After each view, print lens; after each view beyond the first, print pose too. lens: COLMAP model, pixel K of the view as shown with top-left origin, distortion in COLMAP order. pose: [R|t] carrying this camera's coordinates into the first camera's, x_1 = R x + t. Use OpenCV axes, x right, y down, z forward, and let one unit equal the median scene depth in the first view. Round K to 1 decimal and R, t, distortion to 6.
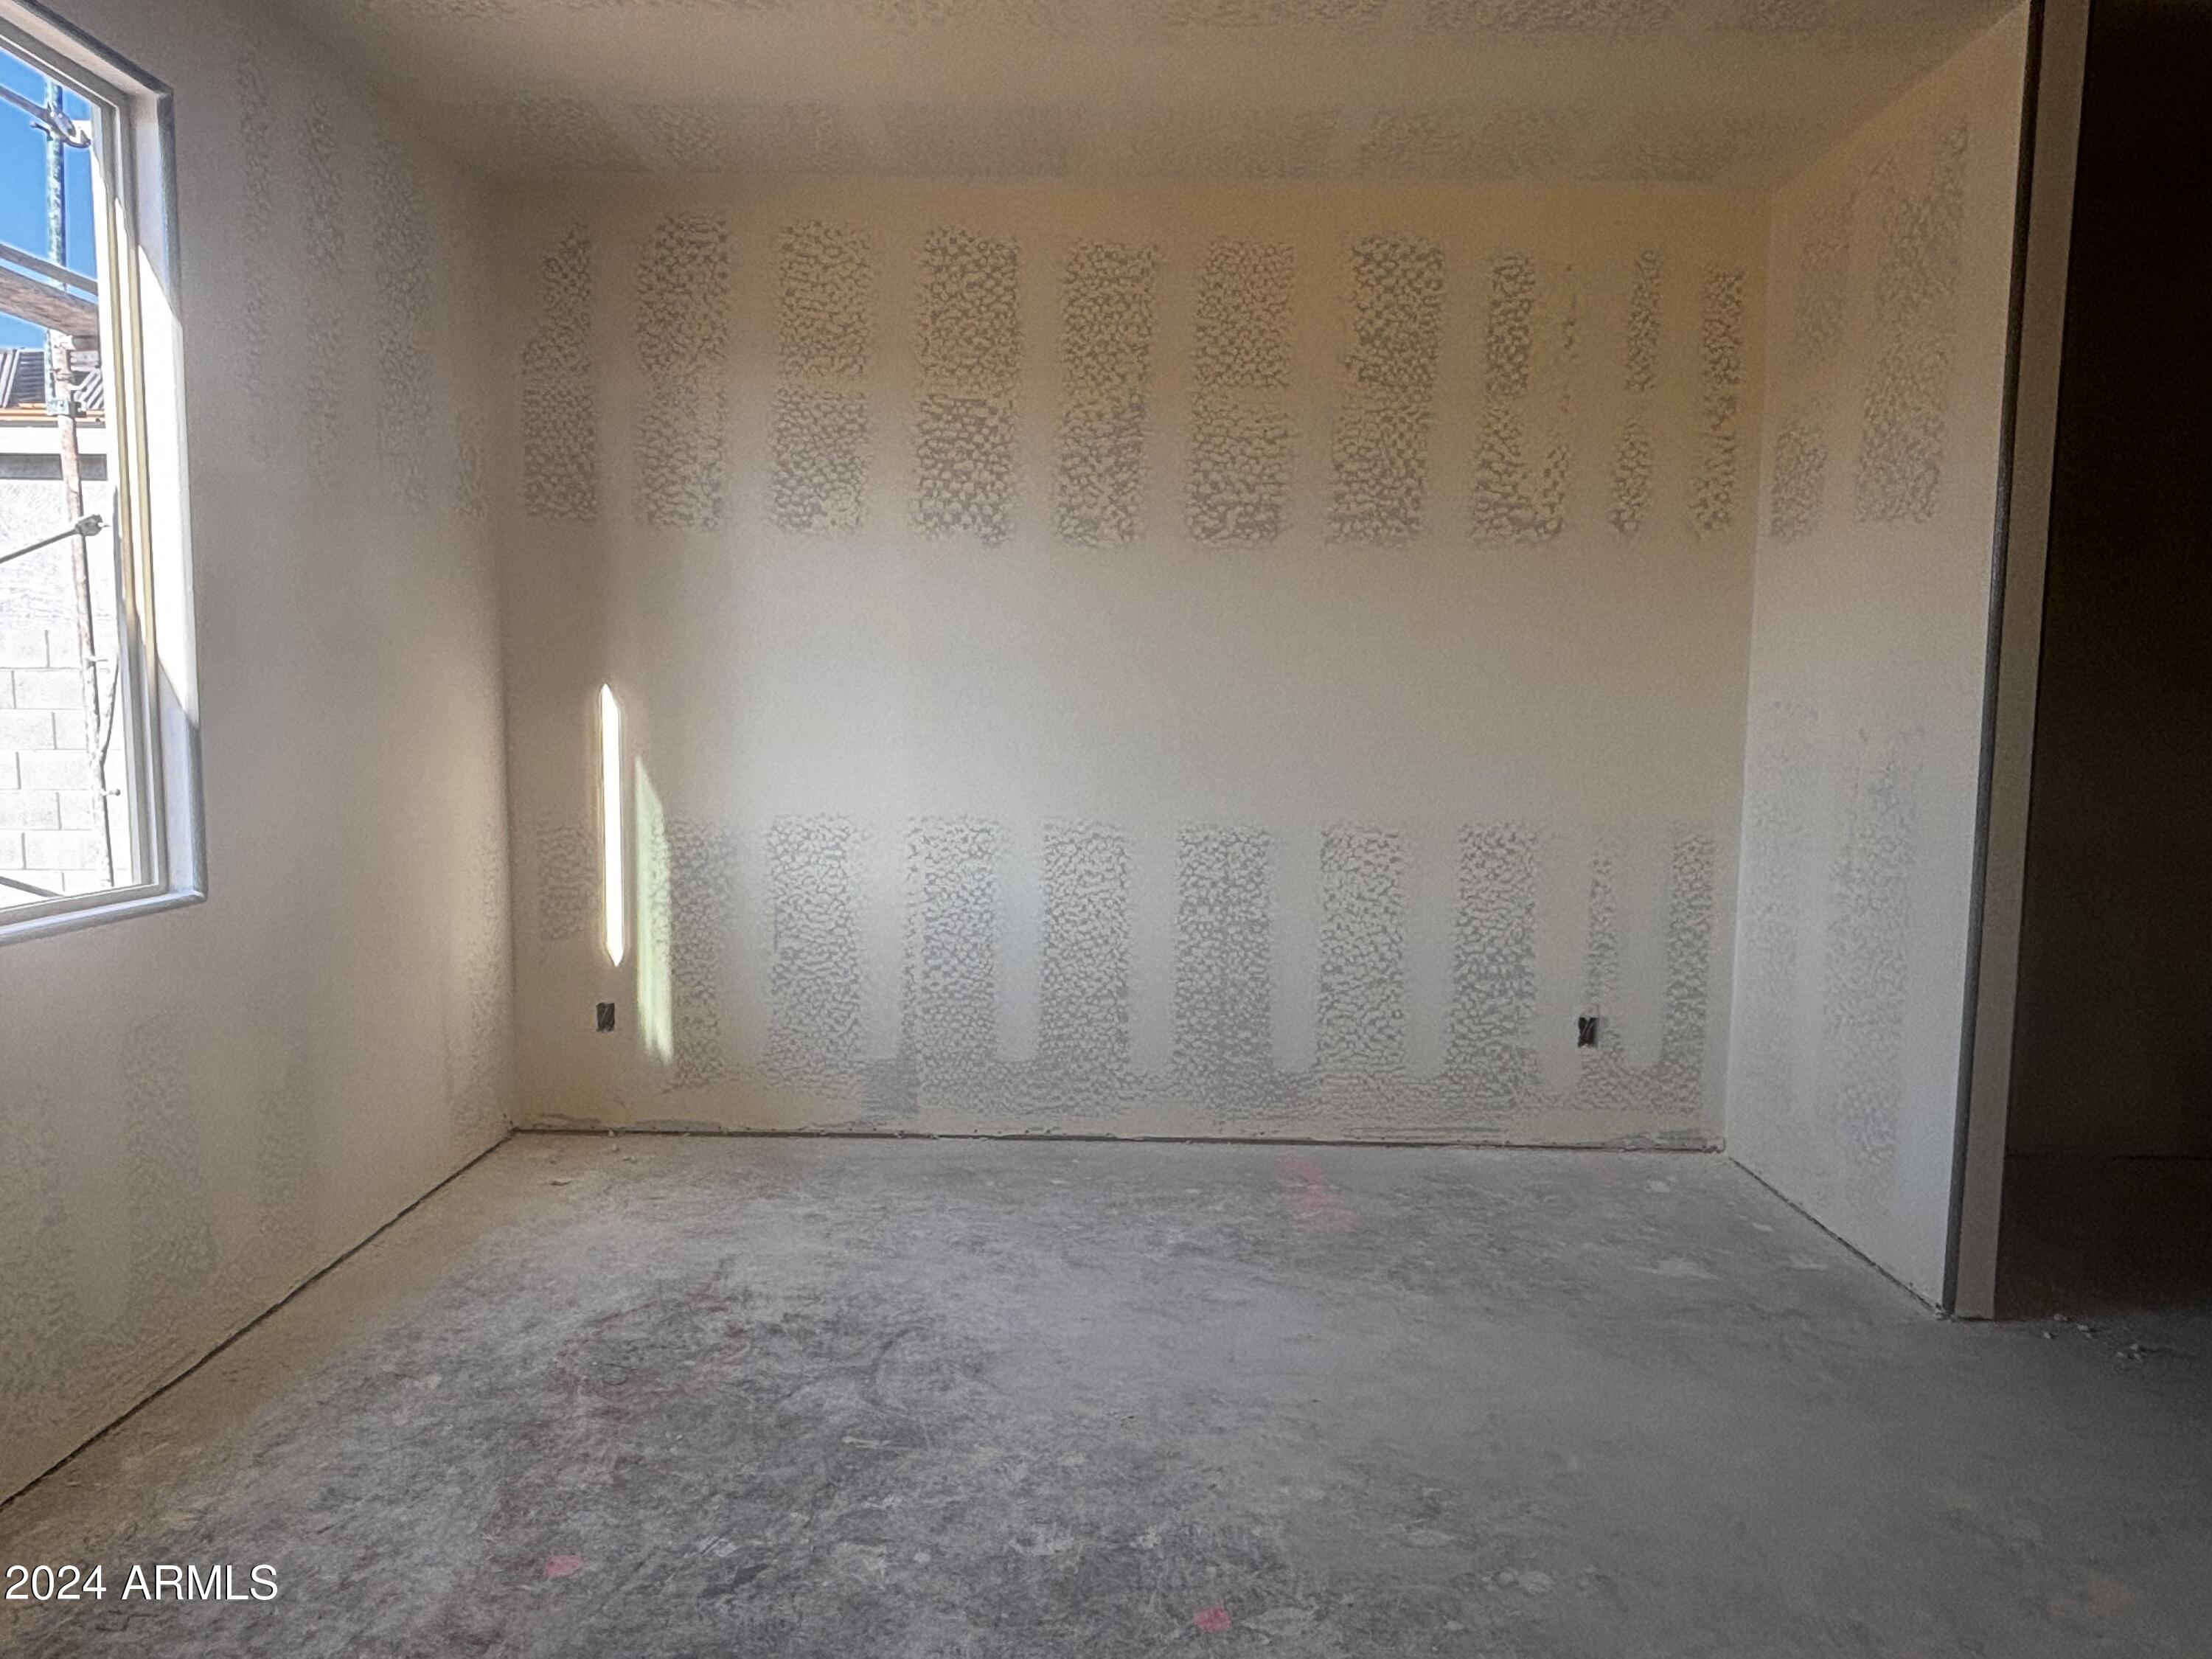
lens RADIAL K [[1325.4, 0, 1106.0], [0, 1325.4, 829.5], [0, 0, 1]] dist [0.015442, -0.034001]
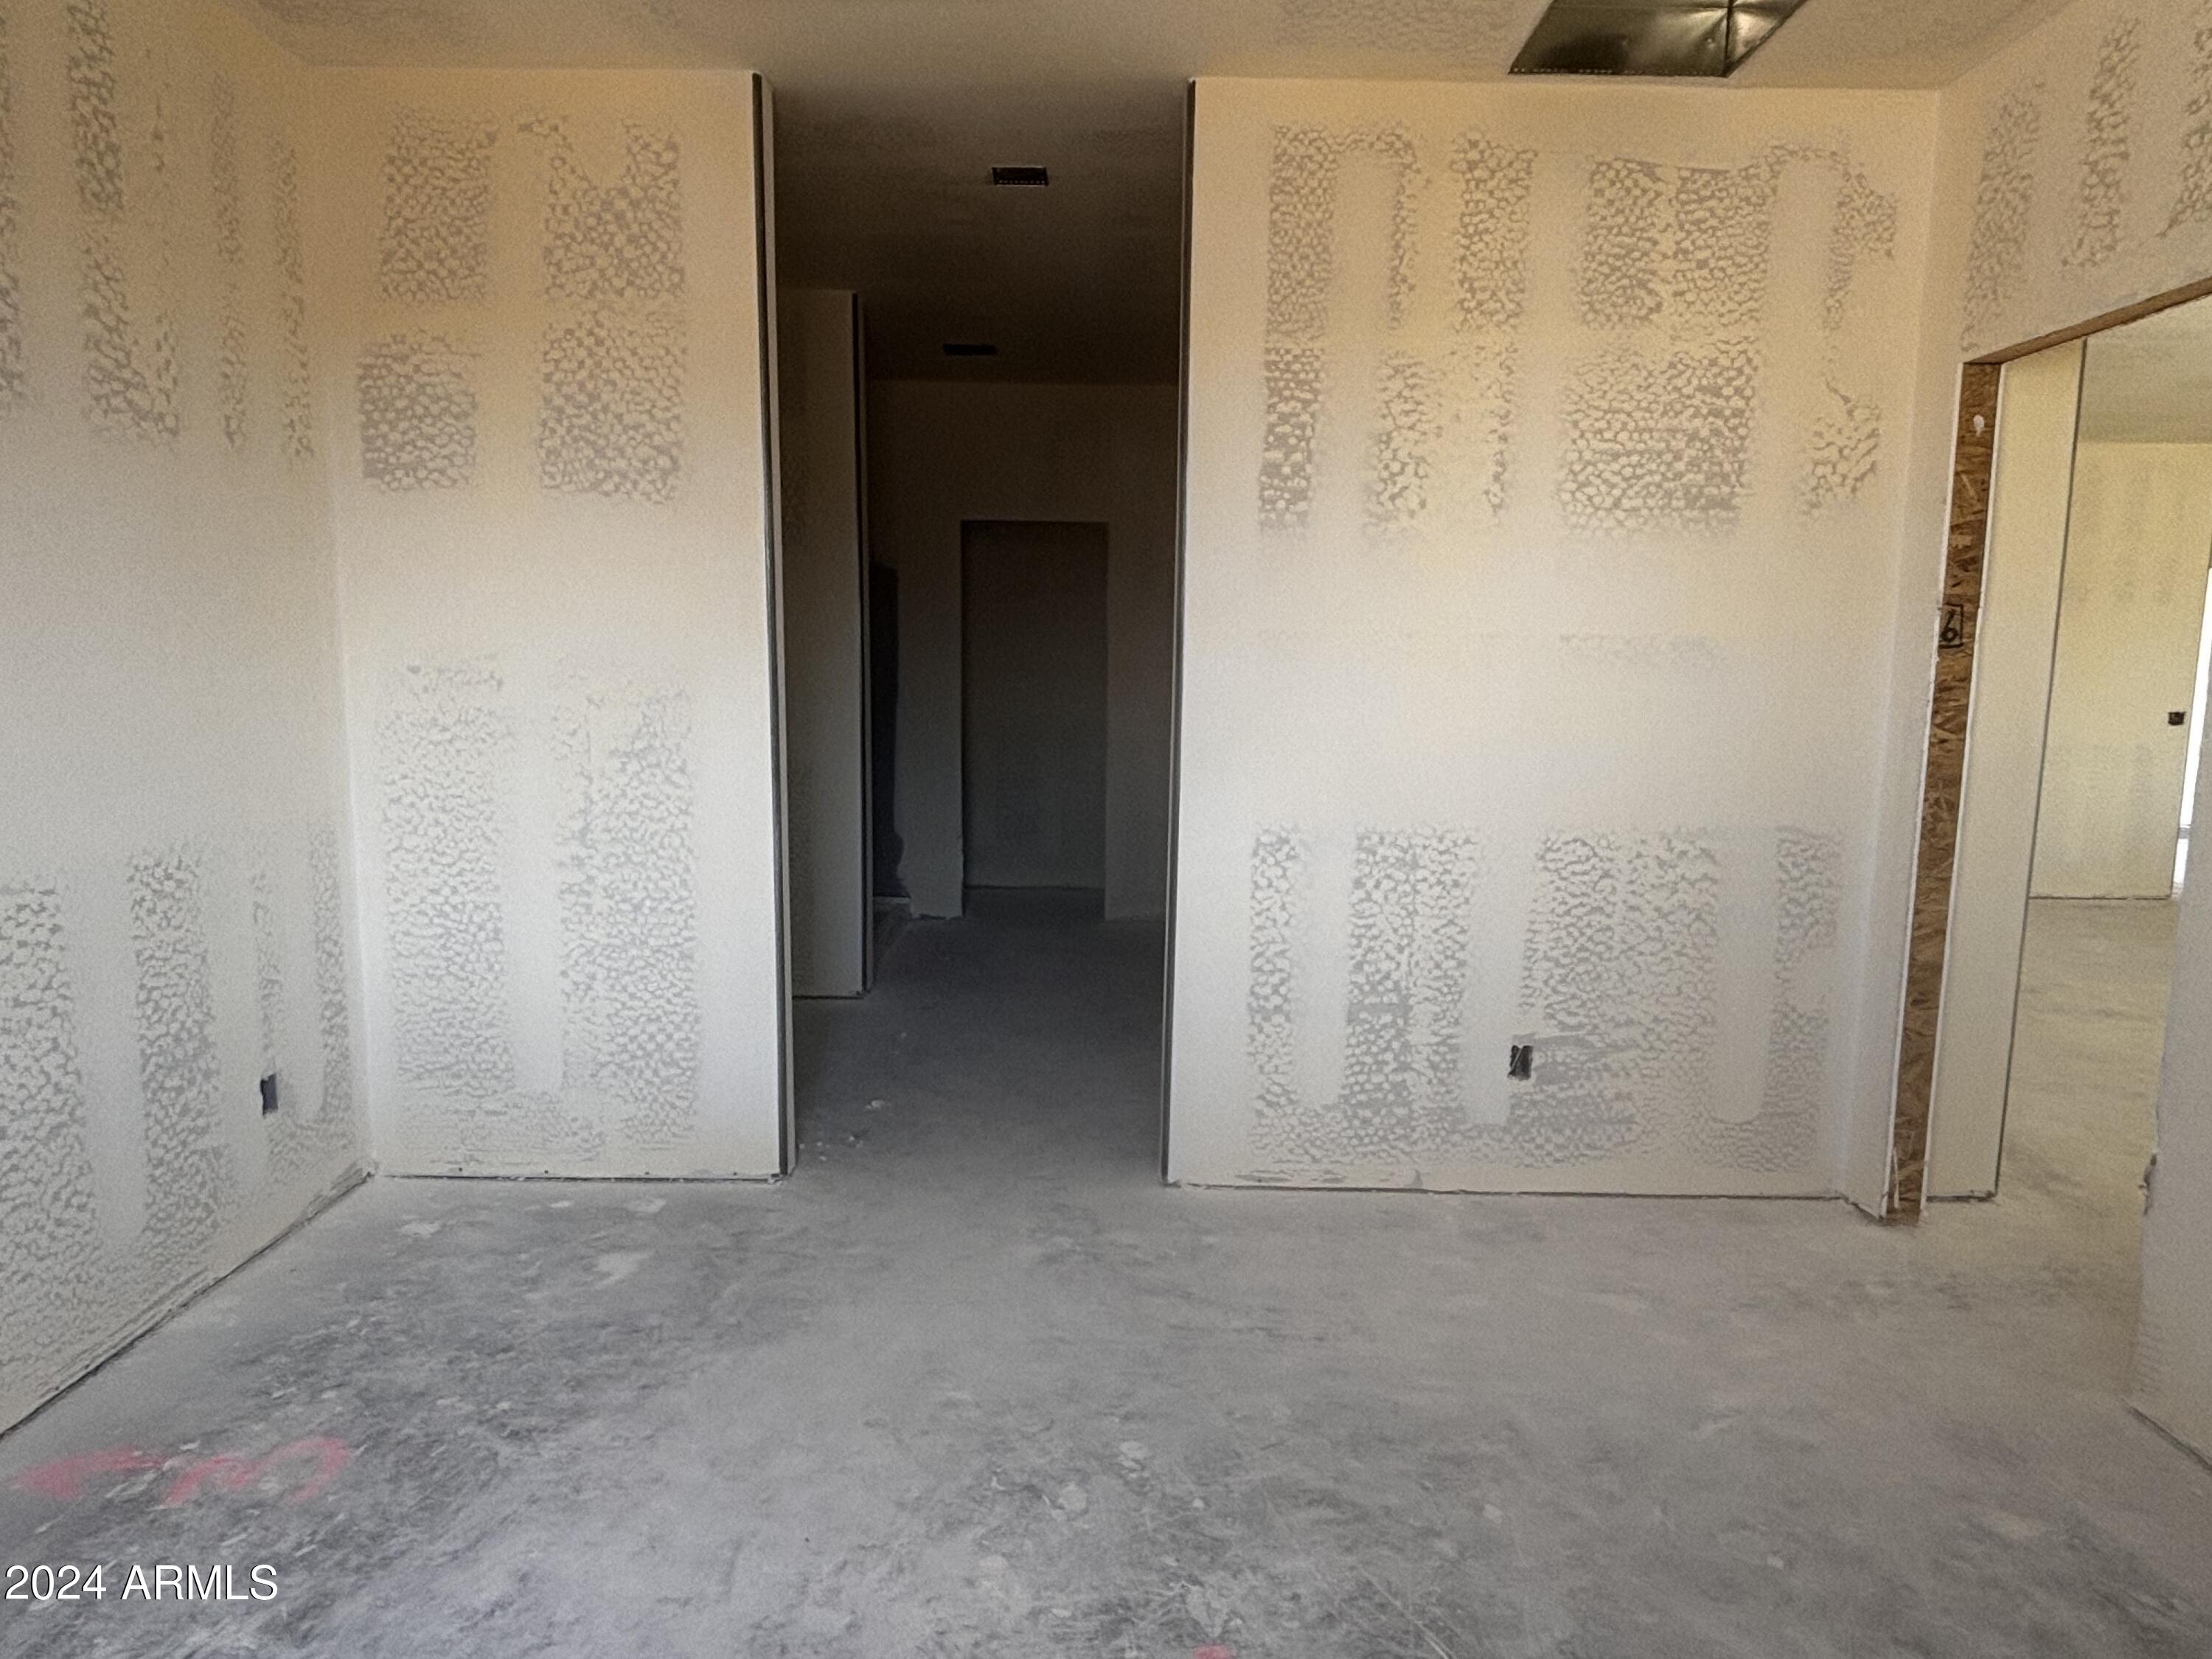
lens RADIAL K [[1321.3, 0, 1106.0], [0, 1321.3, 829.5], [0, 0, 1]] dist [-0.004901, 0.003552]
pose [[0.009717, -0.139094, 0.990231, -0.390062], [0.086793, 0.986658, 0.137741, -0.067079], [-0.996179, 0.084607, 0.021659, 0.502261]]
